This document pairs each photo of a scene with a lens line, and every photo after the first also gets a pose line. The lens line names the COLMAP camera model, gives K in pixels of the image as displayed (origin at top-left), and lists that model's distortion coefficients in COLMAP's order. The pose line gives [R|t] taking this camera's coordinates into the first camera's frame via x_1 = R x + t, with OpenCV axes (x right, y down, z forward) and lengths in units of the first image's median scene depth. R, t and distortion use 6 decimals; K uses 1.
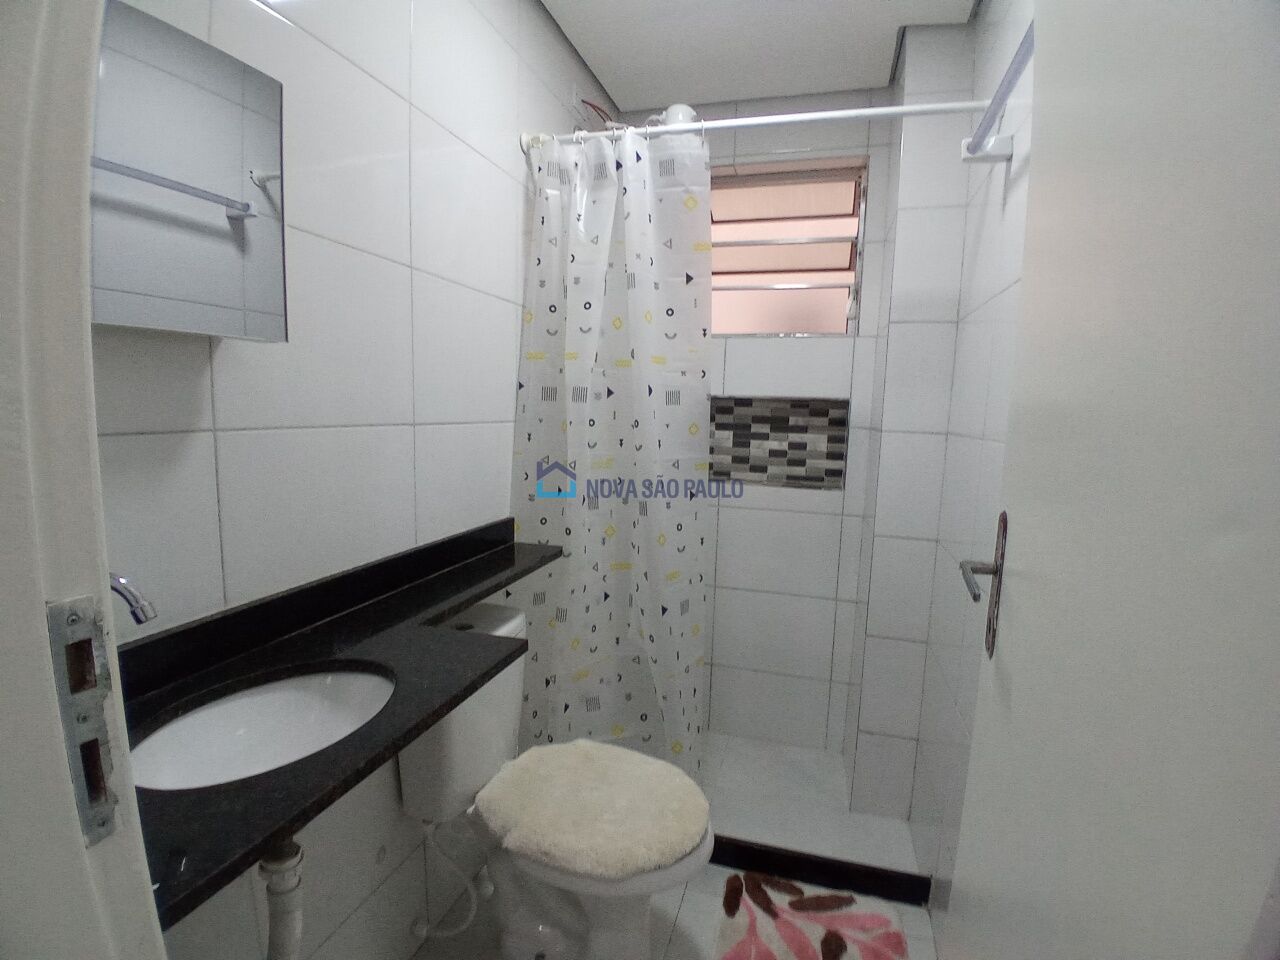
lens RADIAL K [[637.9, 0, 638.0], [0, 637.9, 488.1], [0, 0, 1]] dist [0.016712, -0.055444]
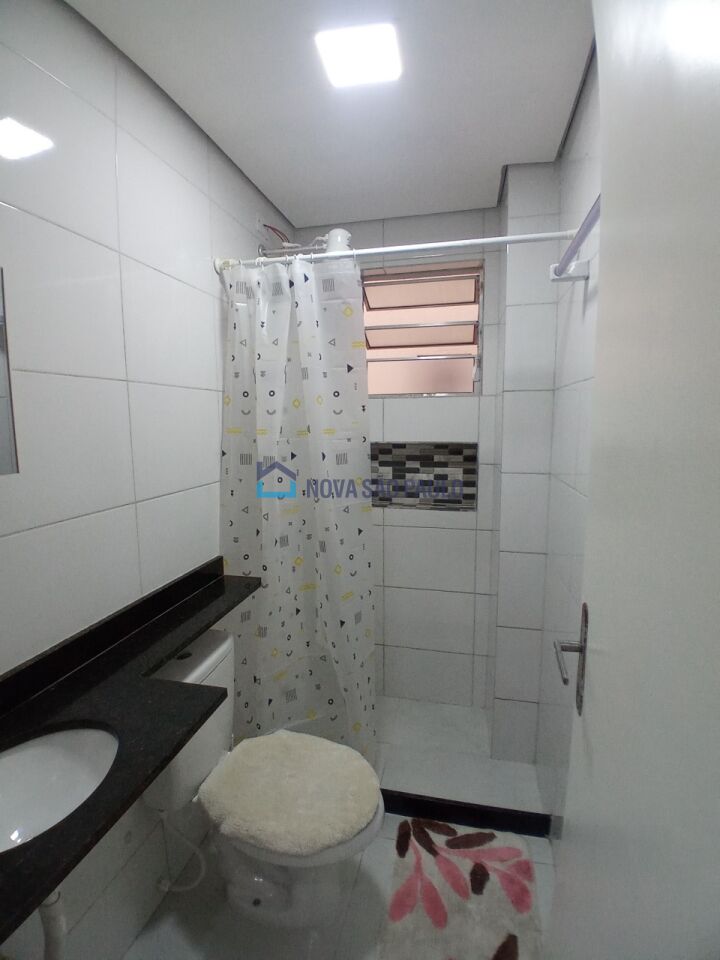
lens RADIAL K [[478.4, 0, 350.7], [0, 478.4, 480.1], [0, 0, 1]] dist [0.016712, -0.055444]
pose [[0.998138, -0.043998, 0.042239, 0.030151], [0.044036, 0.999030, 0.000032, -0.098757], [-0.042199, 0.001828, 0.999108, 0.023512]]
